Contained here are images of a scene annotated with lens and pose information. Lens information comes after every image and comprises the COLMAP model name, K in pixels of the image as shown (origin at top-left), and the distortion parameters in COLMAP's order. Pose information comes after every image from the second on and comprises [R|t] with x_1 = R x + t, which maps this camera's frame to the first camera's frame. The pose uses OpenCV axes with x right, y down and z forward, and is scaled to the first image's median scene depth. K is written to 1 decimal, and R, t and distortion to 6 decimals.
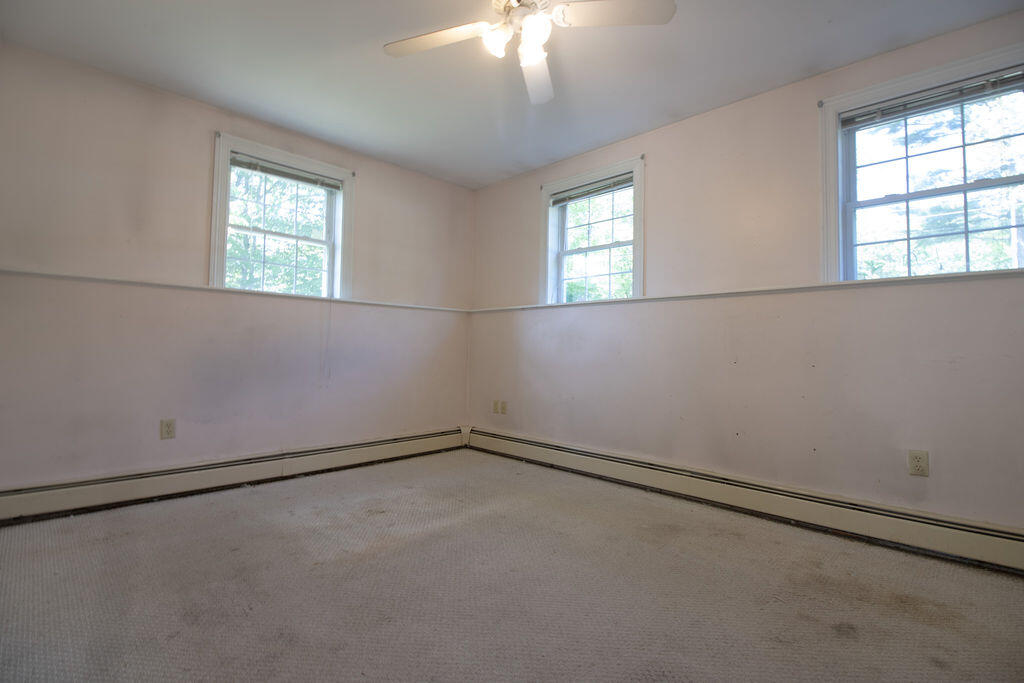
lens RADIAL K [[475.6, 0, 515.8], [0, 475.6, 334.3], [0, 0, 1]] dist [0.002671, -0.016180]
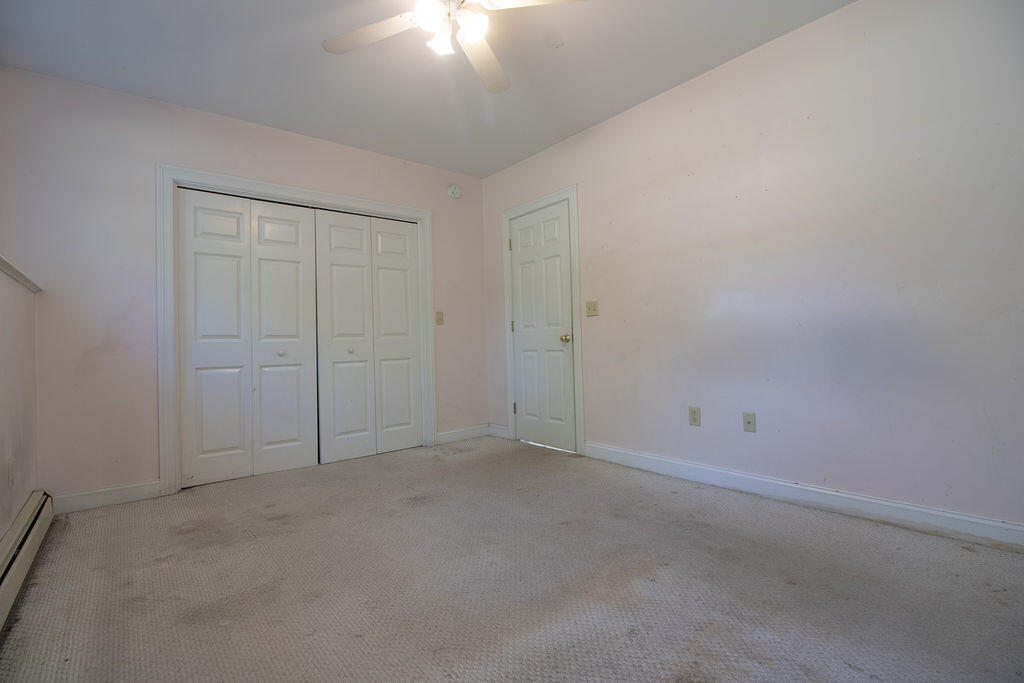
lens RADIAL K [[475.6, 0, 515.8], [0, 475.6, 334.3], [0, 0, 1]] dist [0.002671, -0.016180]
pose [[-0.993992, 0.015289, 0.108382, -0.230693], [0.009888, 0.998690, -0.050201, 0.070500], [-0.109007, -0.048828, -0.992841, 1.995340]]
